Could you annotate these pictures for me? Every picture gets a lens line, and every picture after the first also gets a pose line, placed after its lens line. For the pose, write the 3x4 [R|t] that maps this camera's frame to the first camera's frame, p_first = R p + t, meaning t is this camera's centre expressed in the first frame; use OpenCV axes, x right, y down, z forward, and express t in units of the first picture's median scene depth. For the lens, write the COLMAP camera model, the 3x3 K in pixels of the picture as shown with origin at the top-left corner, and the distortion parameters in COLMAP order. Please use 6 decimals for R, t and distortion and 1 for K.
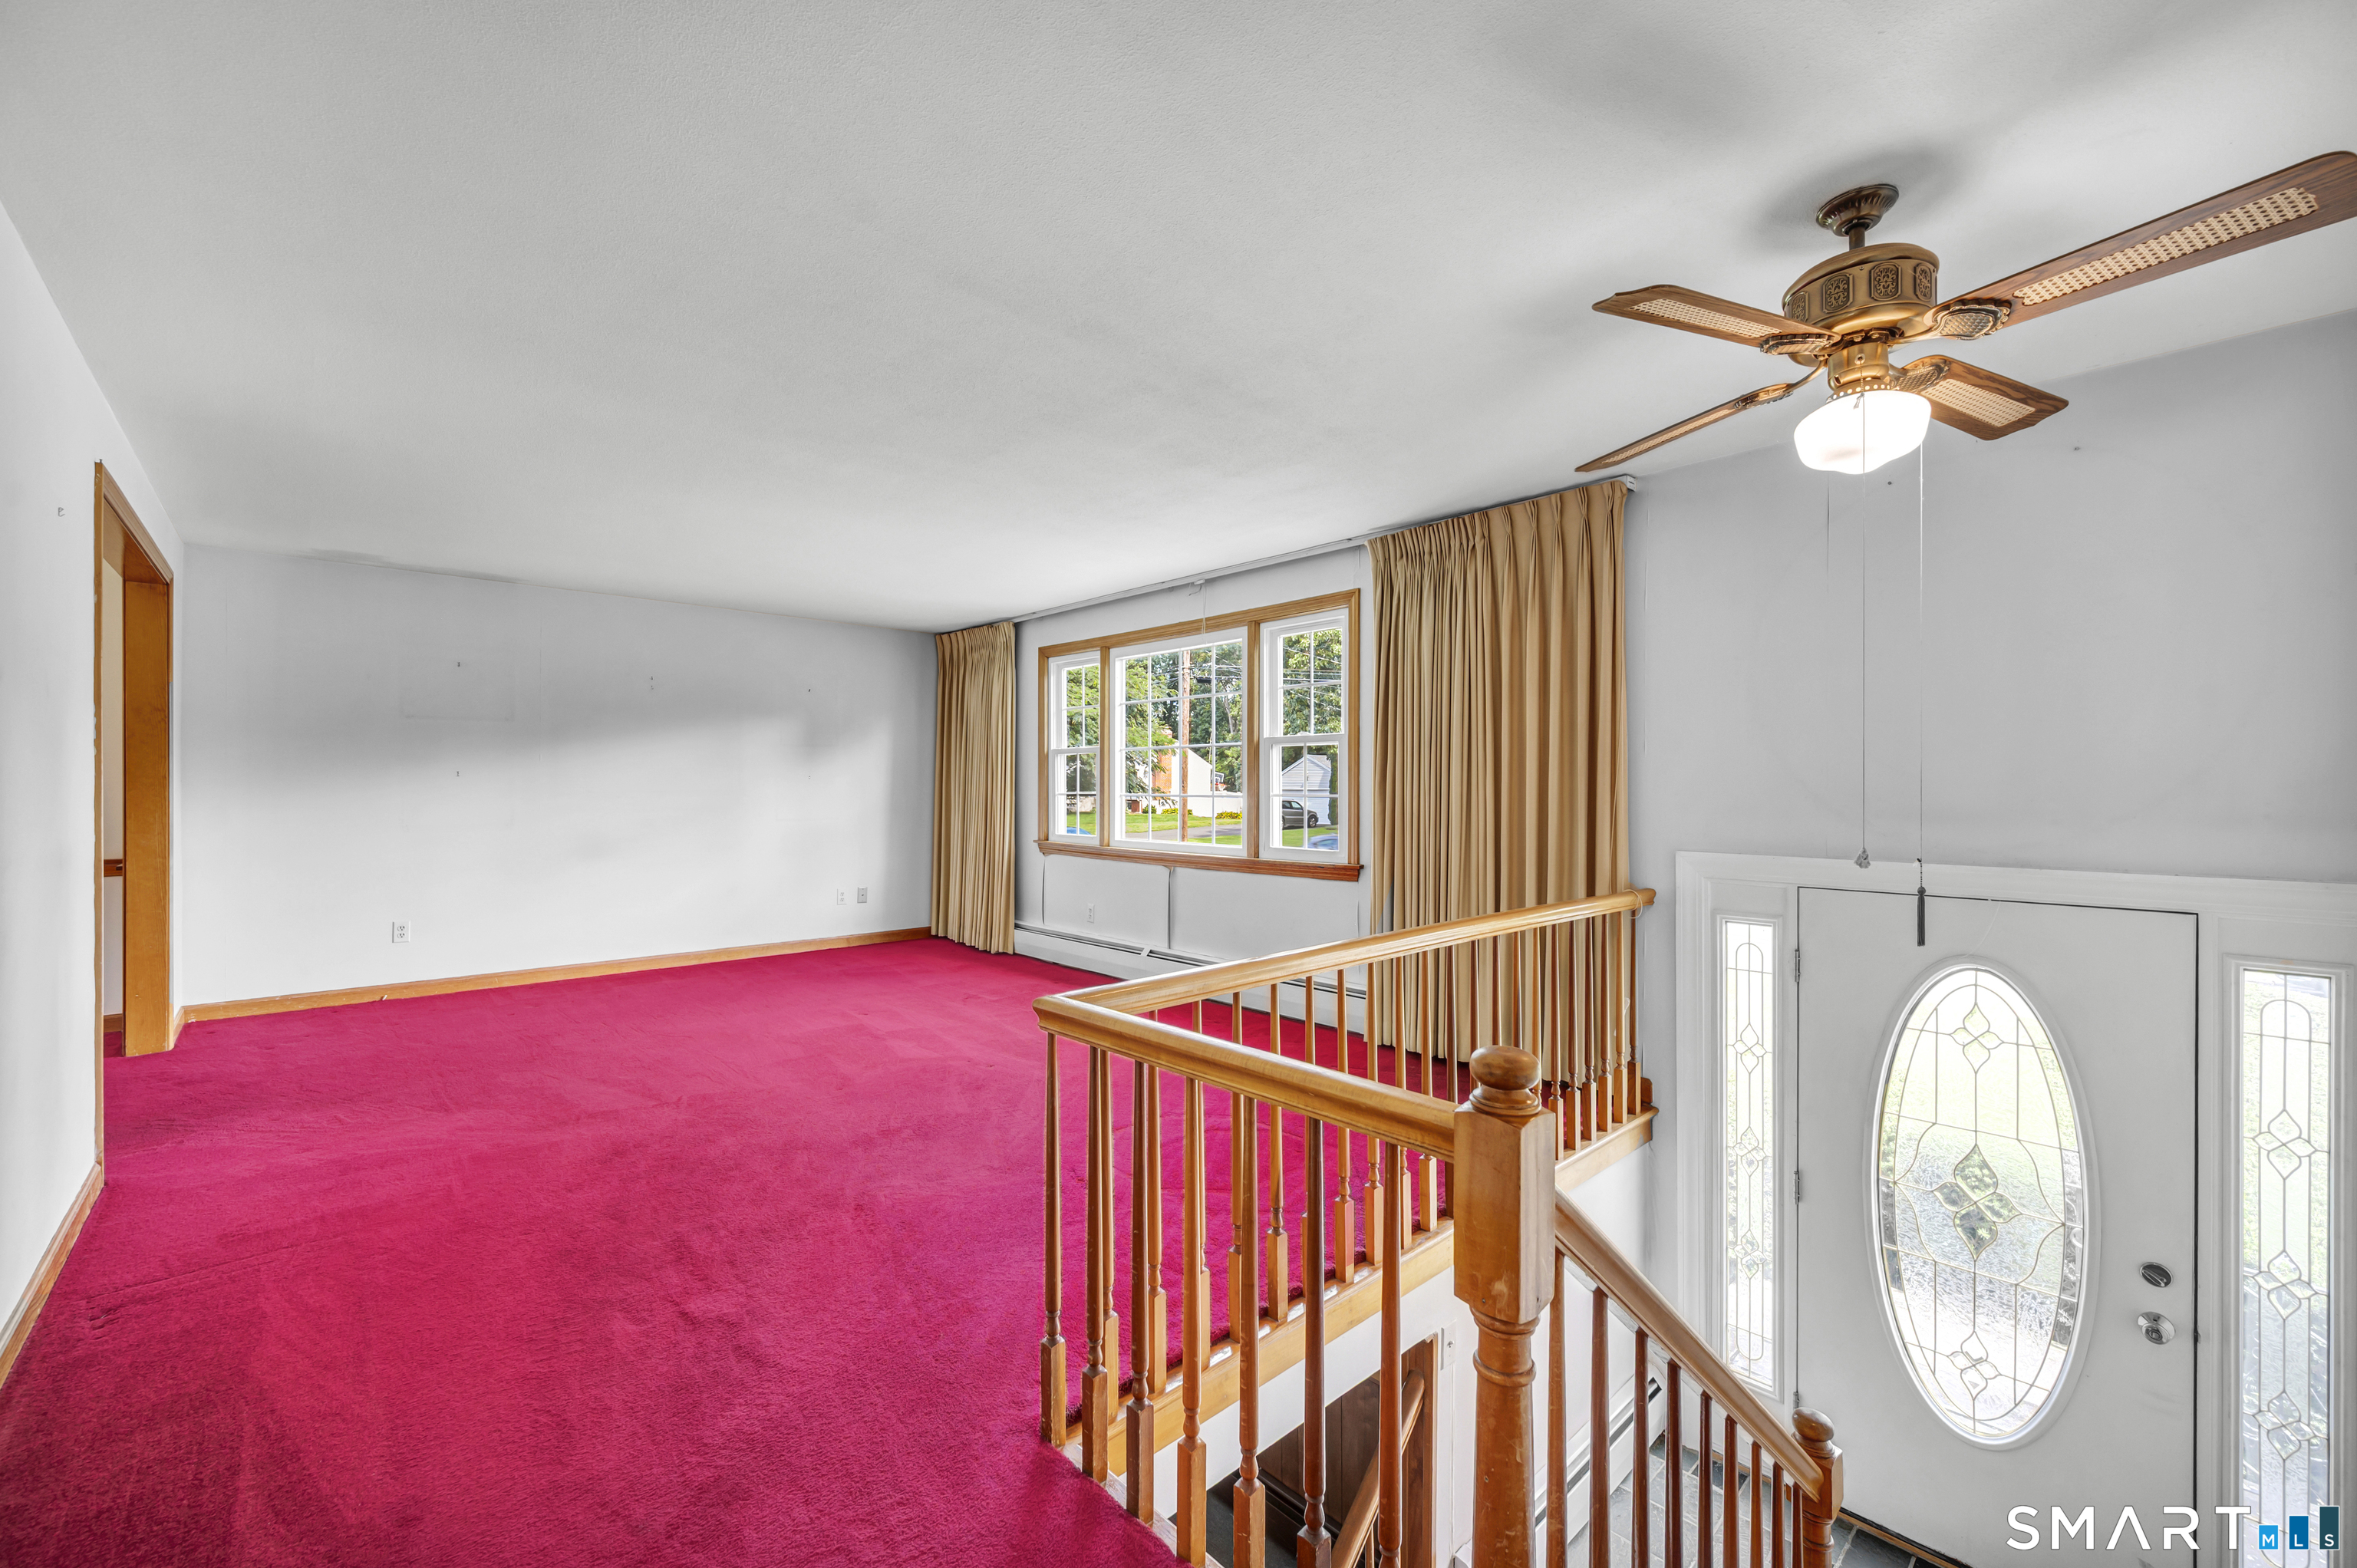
lens RADIAL K [[950.4, 0, 1185.4], [0, 950.4, 786.0], [0, 0, 1]] dist [-0.001073, -0.000388]
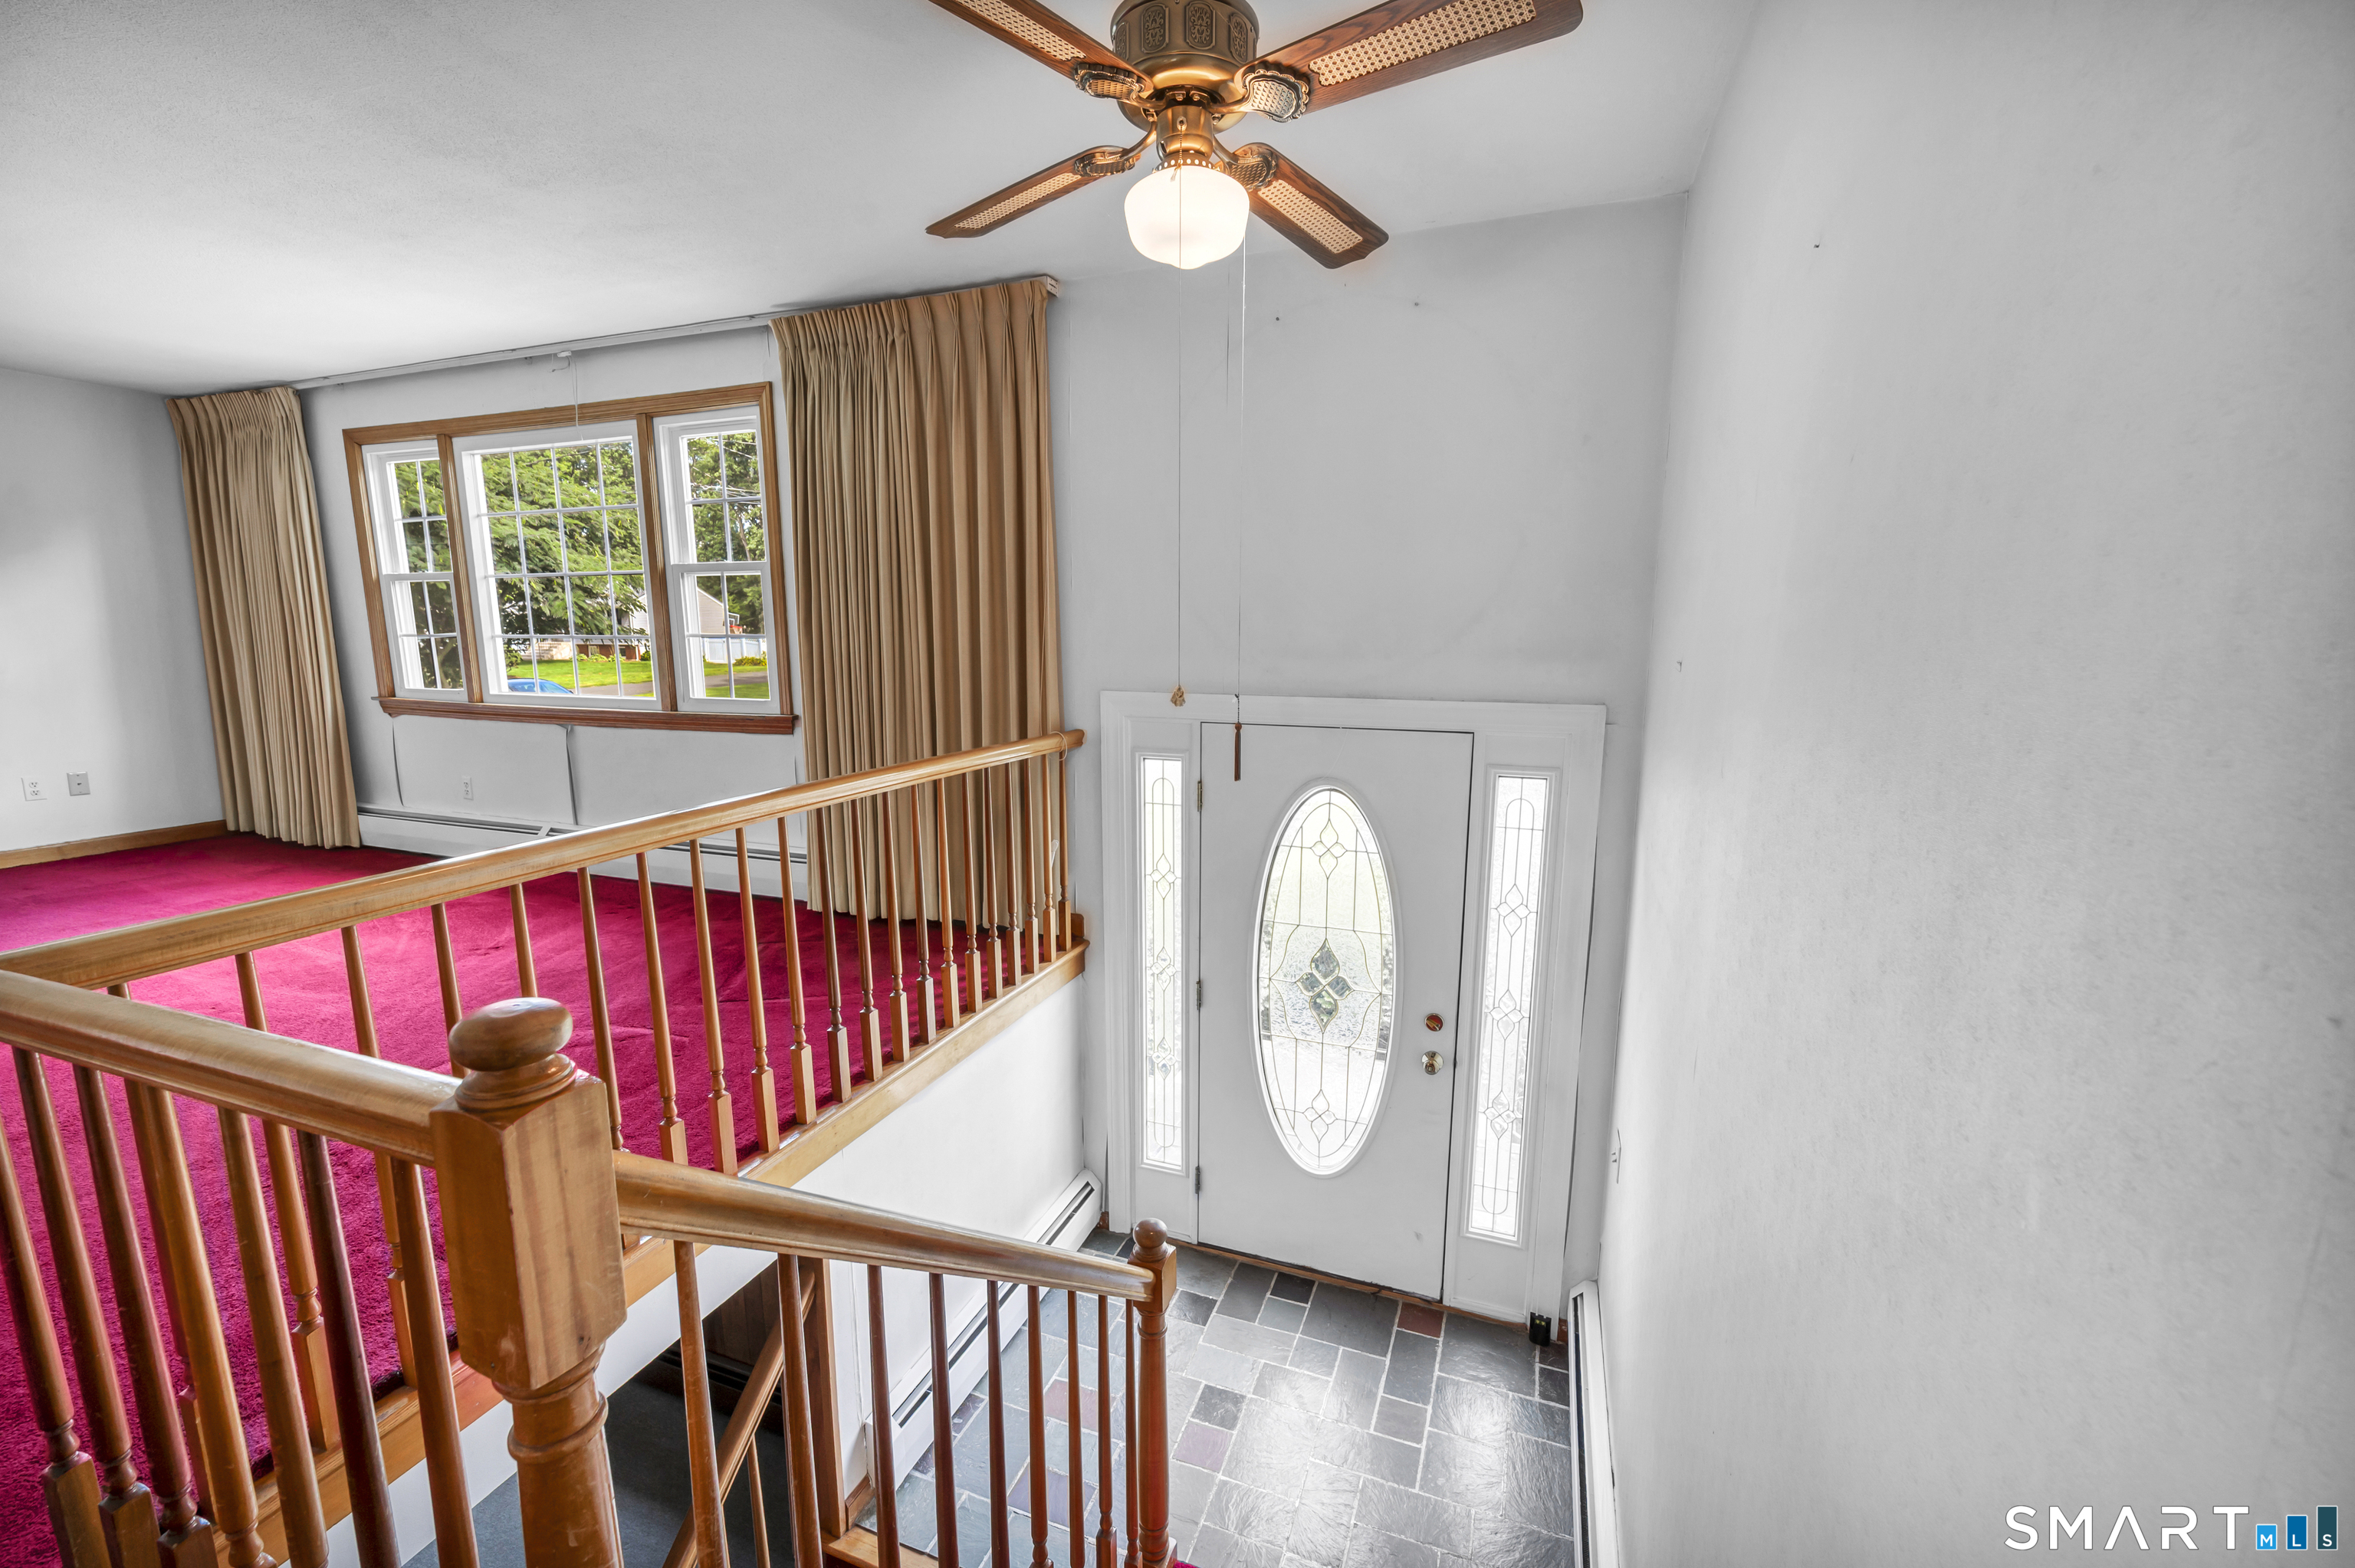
lens RADIAL K [[941.6, 0, 1187.5], [0, 941.6, 791.4], [0, 0, 1]] dist [-0.000830, -0.000445]
pose [[0.893848, -0.073530, 0.442301, 0.134599], [-0.002594, 0.985597, 0.169091, 0.004917], [-0.448363, -0.152289, 0.880783, 0.065840]]
